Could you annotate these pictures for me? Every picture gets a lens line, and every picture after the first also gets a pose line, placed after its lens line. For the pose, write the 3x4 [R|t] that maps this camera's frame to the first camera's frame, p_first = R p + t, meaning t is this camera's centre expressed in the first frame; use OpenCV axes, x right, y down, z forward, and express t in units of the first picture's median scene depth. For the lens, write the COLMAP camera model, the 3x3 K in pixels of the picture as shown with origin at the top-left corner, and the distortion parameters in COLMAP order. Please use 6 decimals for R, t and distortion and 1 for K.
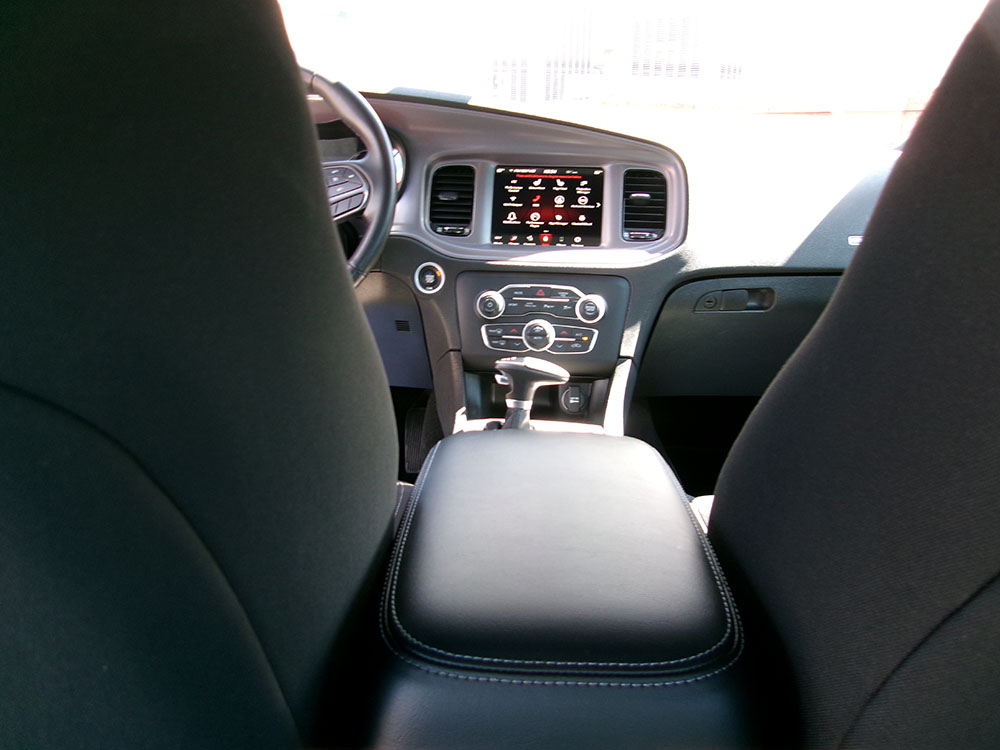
lens RADIAL K [[759.2, 0, 500.8], [0, 759.2, 378.3], [0, 0, 1]] dist [0.007239, 0.007628]
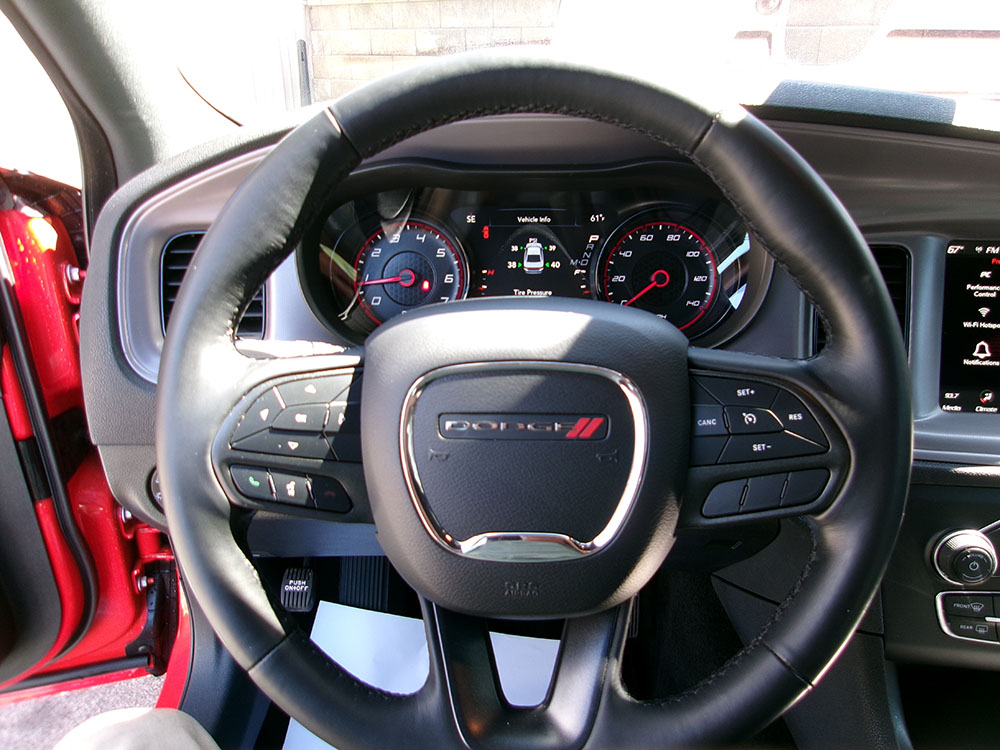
lens RADIAL K [[759.2, 0, 500.8], [0, 759.2, 378.3], [0, 0, 1]] dist [0.007239, 0.007628]
pose [[0.999627, -0.024799, 0.011402, -0.297607], [0.022787, 0.988192, 0.151517, -0.277712], [-0.015025, -0.151200, 0.988389, 0.529696]]
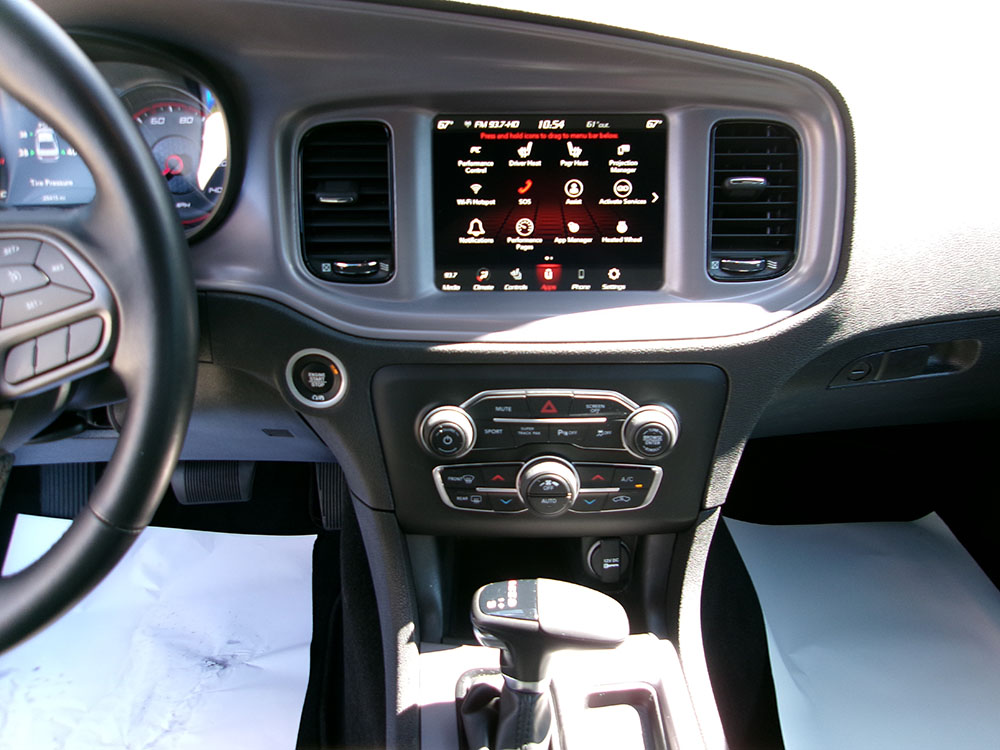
lens RADIAL K [[766.4, 0, 503.4], [0, 766.4, 373.7], [0, 0, 1]] dist [-0.020983, 0.059889]
pose [[0.994098, -0.075701, 0.077710, -0.012876], [0.051152, 0.958751, 0.279605, -0.261188], [-0.095671, -0.273980, 0.956965, 0.514893]]
